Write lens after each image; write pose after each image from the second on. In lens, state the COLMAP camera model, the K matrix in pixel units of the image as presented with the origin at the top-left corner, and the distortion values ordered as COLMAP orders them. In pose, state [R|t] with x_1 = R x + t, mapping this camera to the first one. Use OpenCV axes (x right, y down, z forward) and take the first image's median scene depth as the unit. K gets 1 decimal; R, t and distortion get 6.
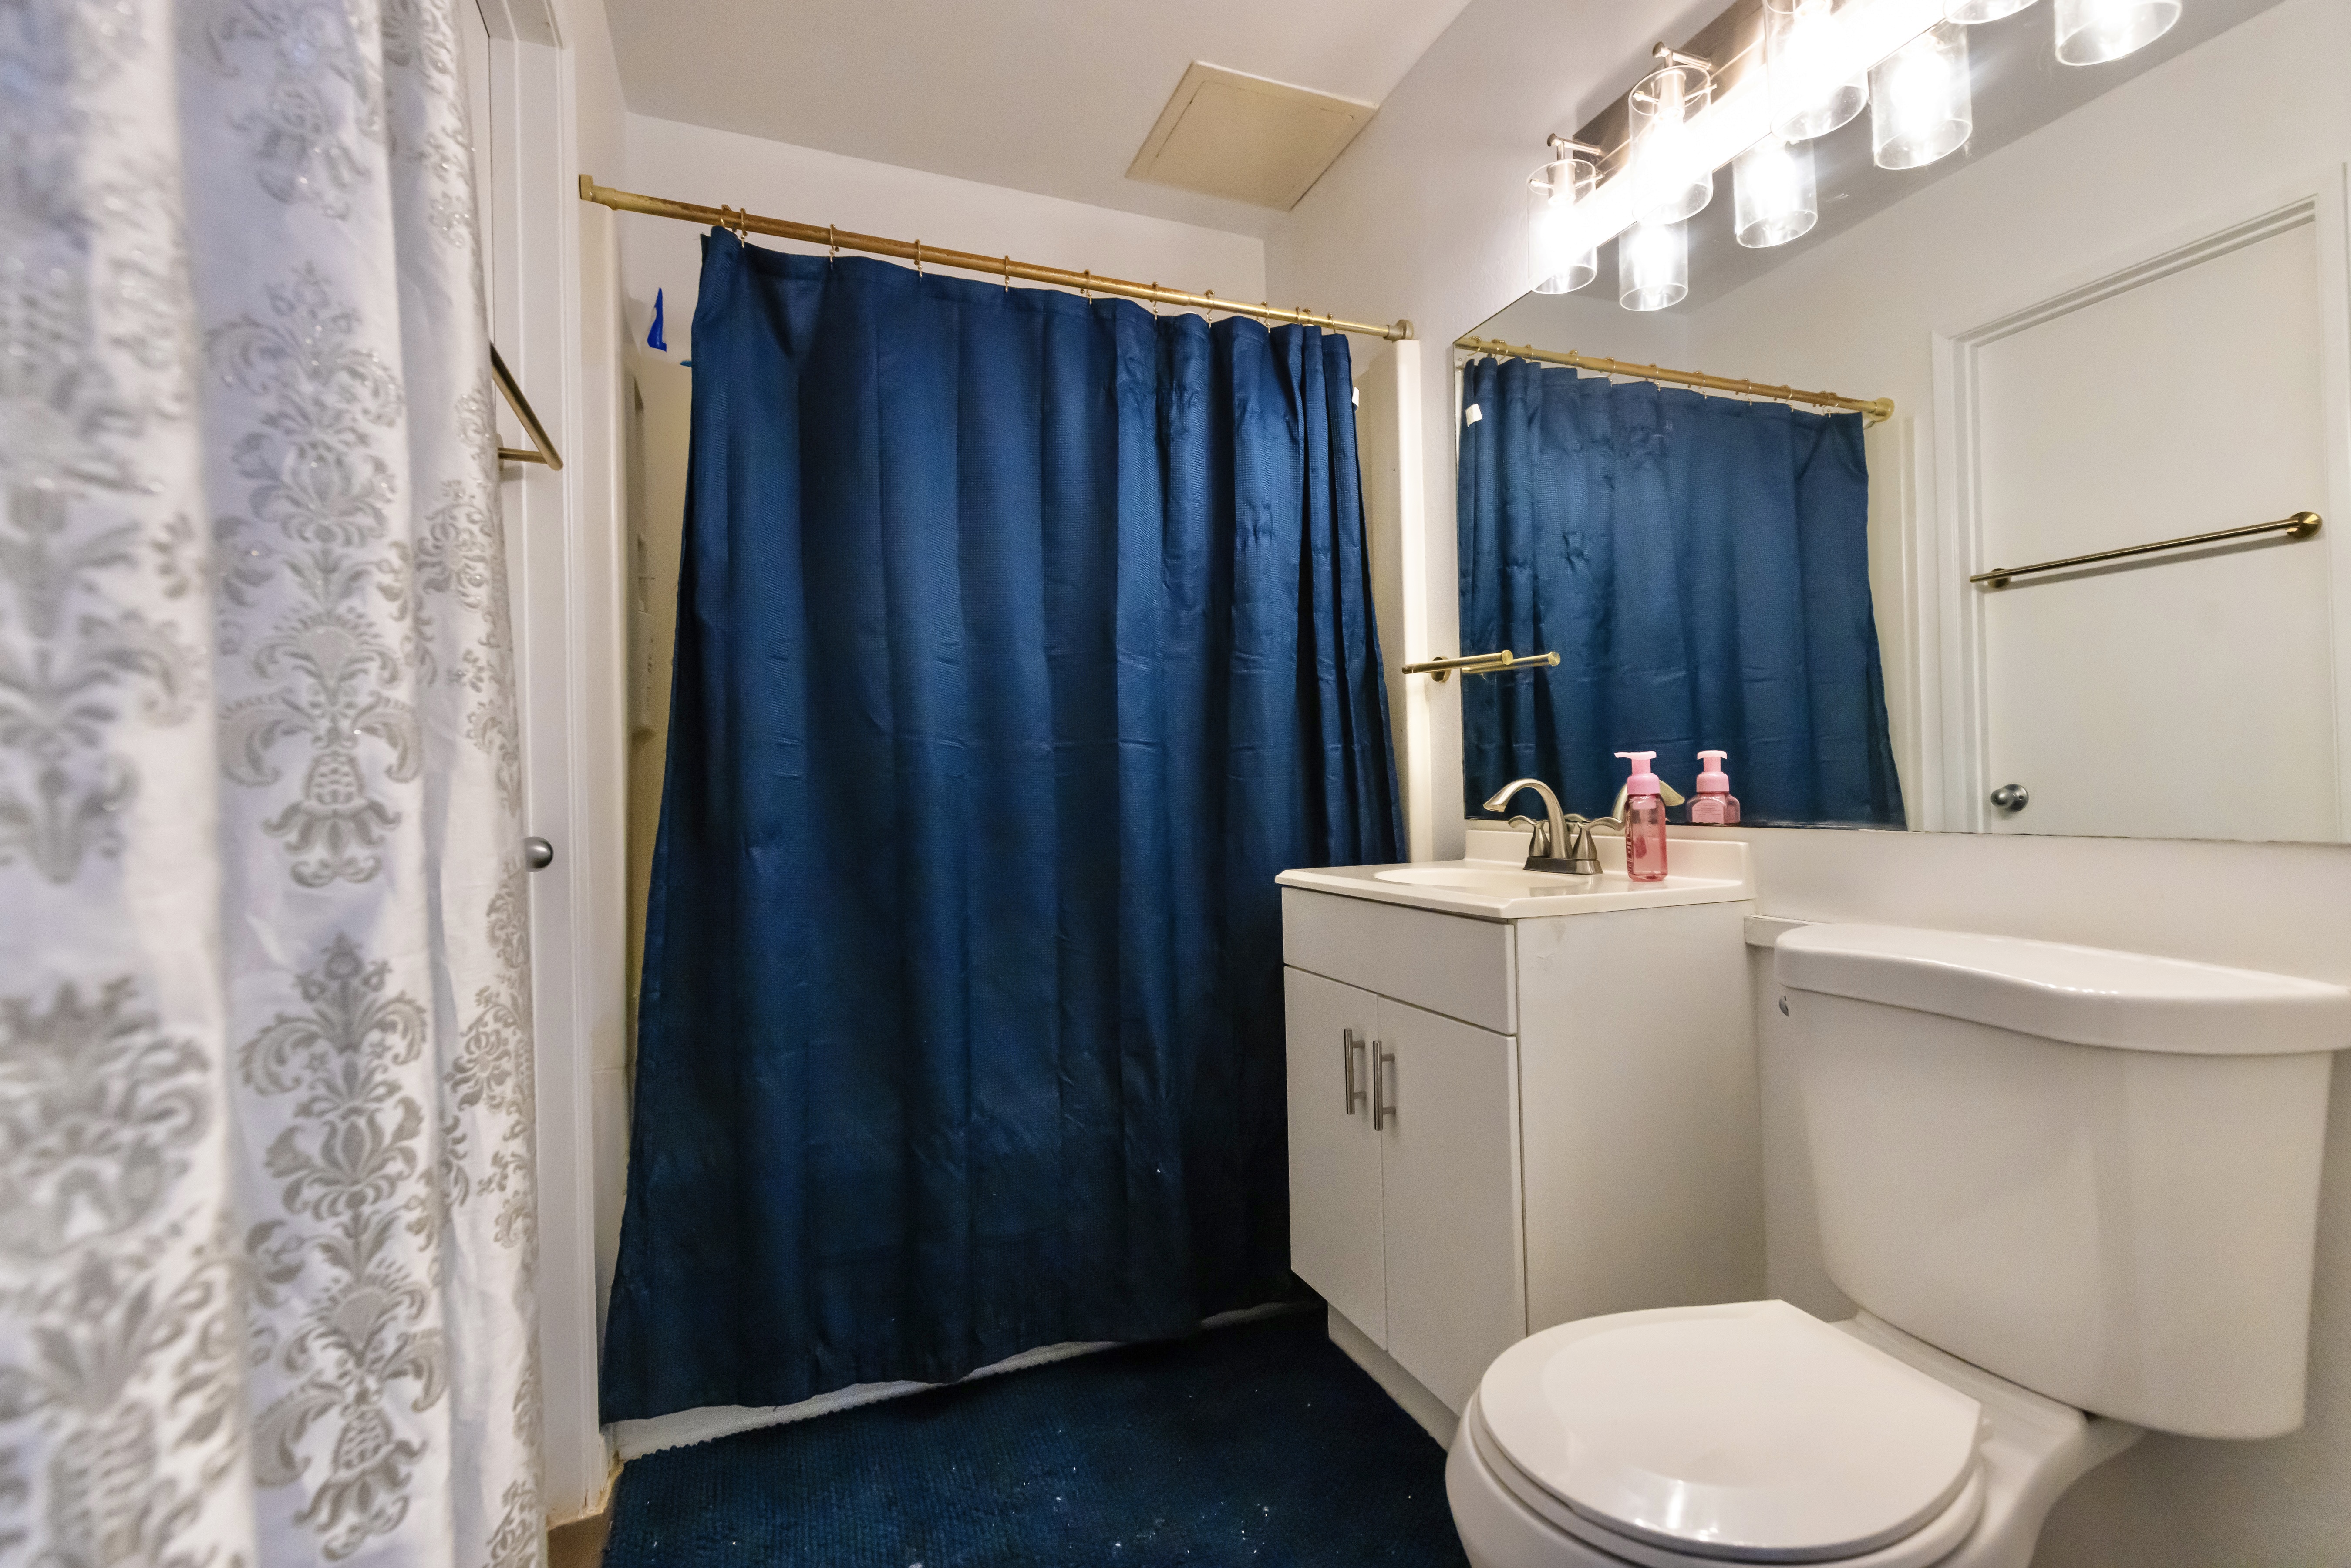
lens RADIAL K [[1045.8, 0, 1201.6], [0, 1045.8, 774.3], [0, 0, 1]] dist [0.001465, -0.000738]
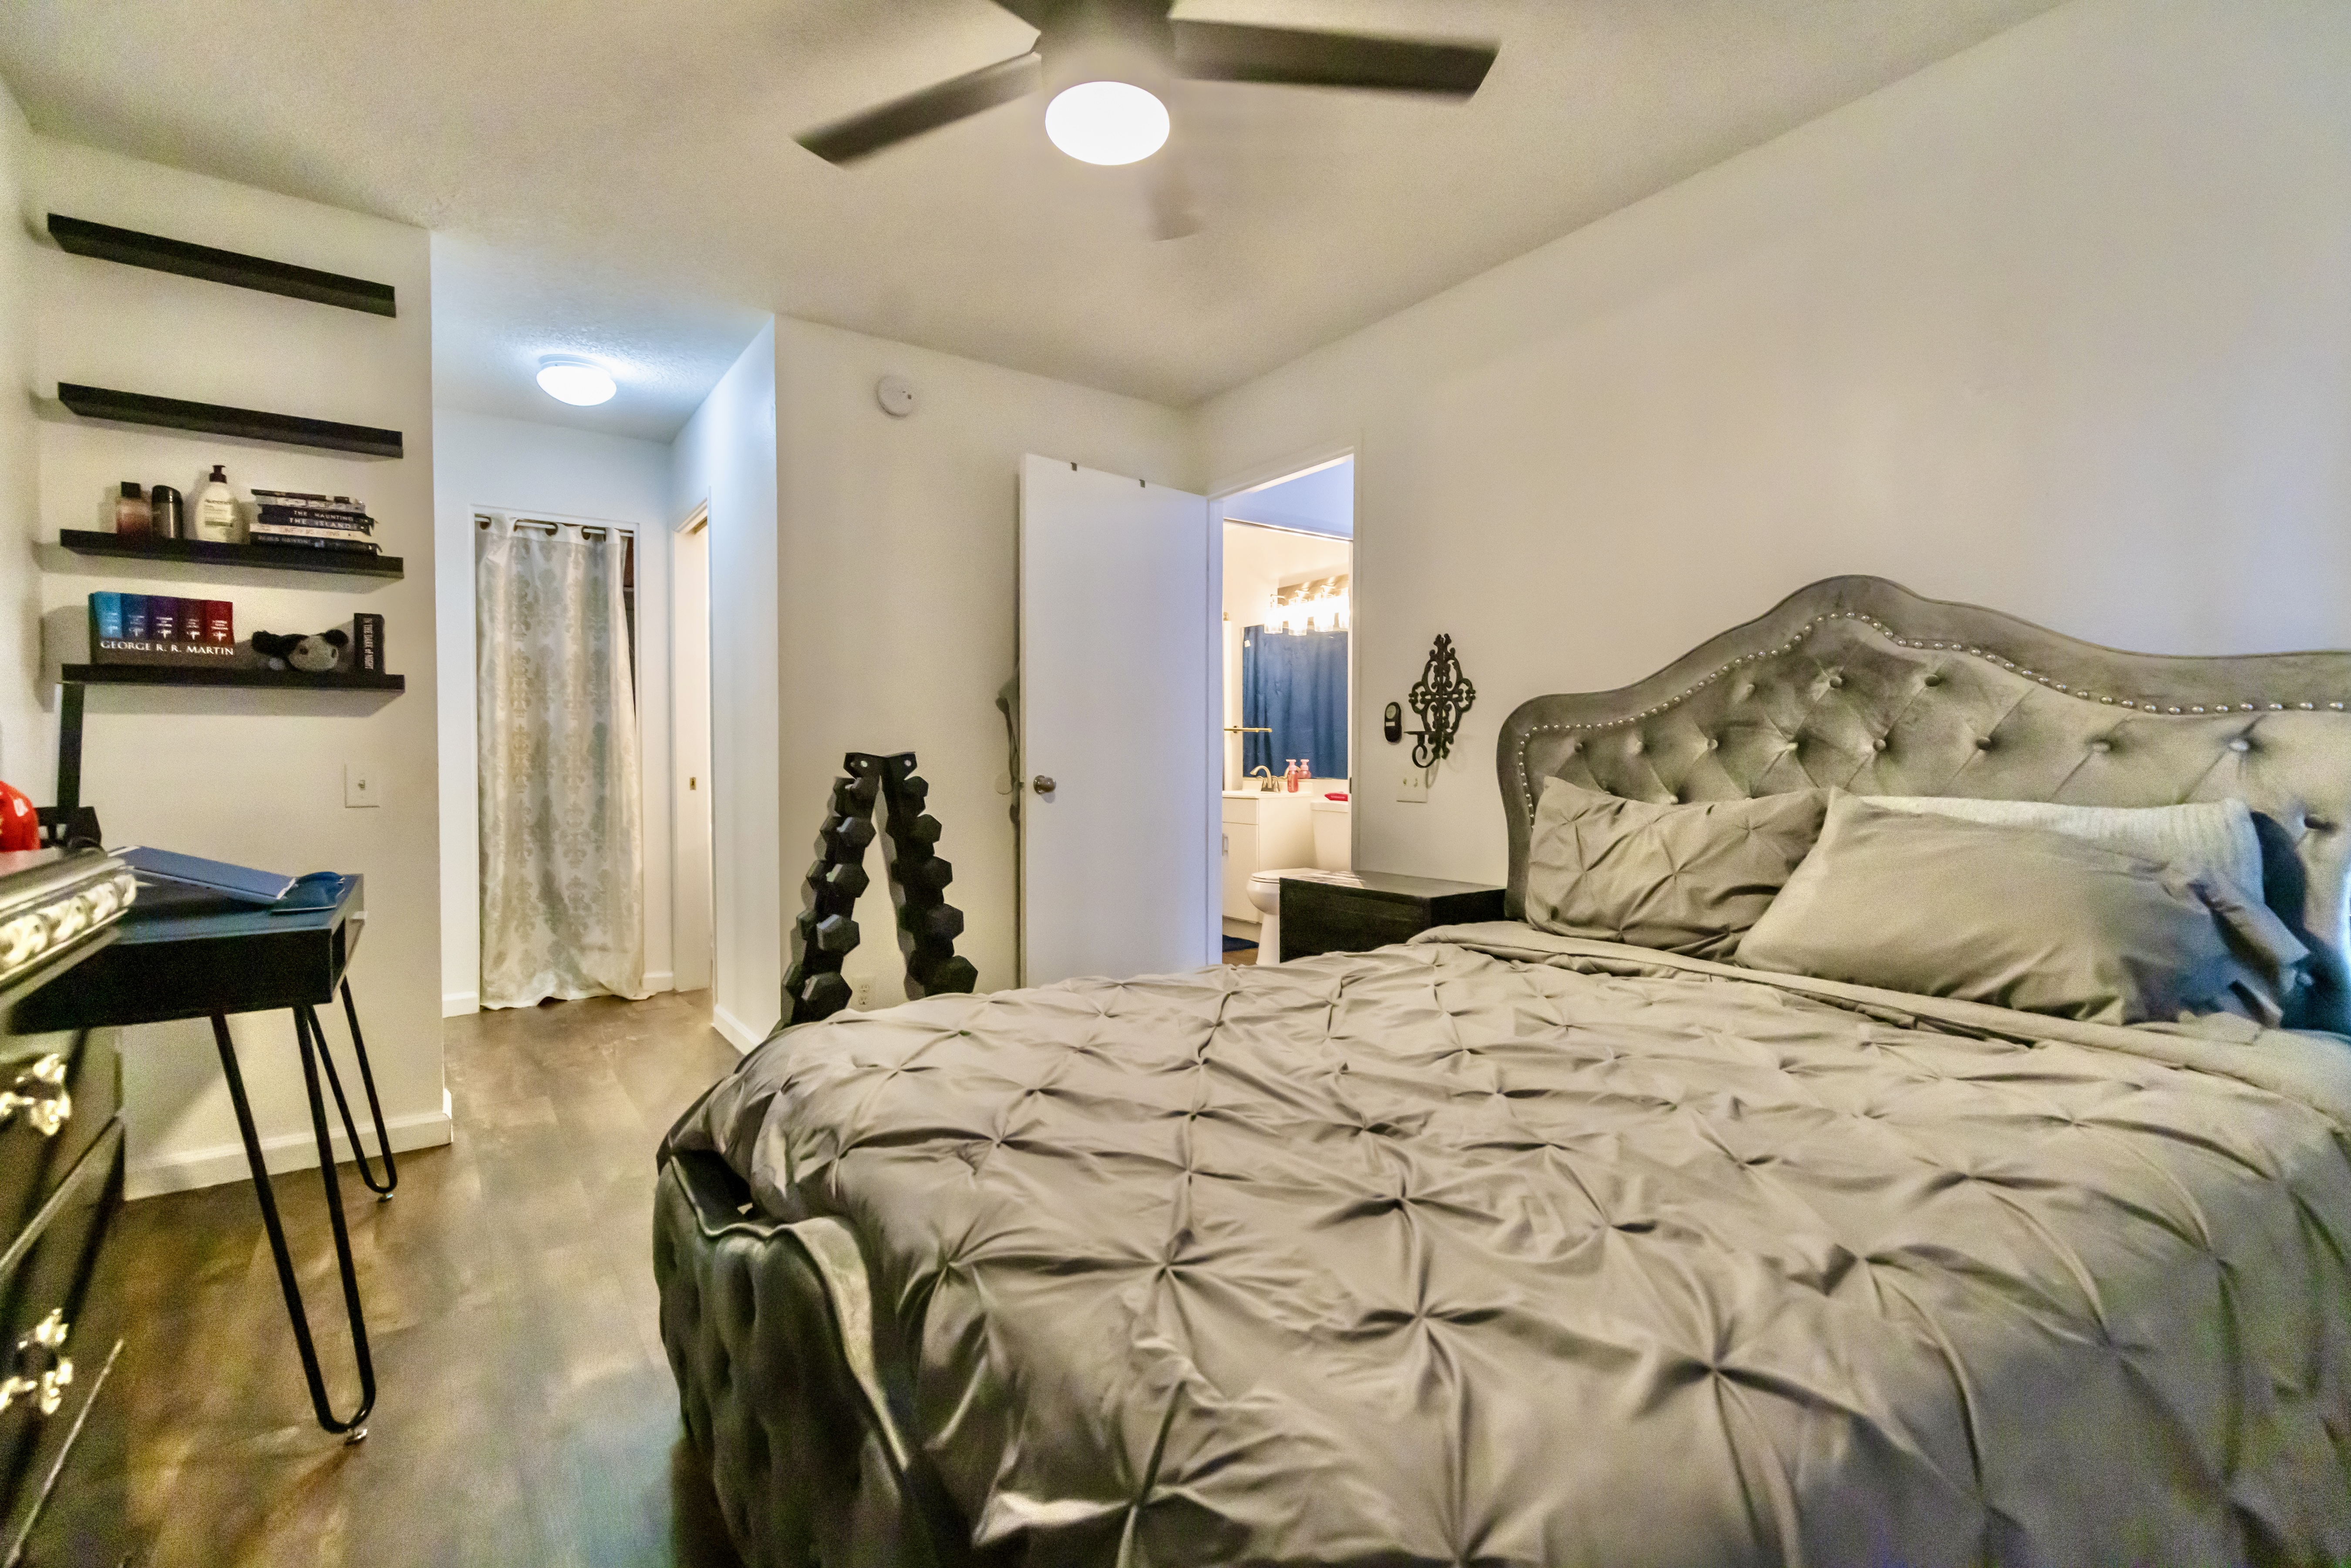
lens RADIAL K [[1045.8, 0, 1201.6], [0, 1045.8, 774.3], [0, 0, 1]] dist [0.001465, -0.000738]
pose [[0.969874, 0.007888, 0.243478, -0.691805], [-0.017821, 0.999095, 0.038618, -0.092699], [-0.242953, -0.041794, 0.969137, -2.204612]]
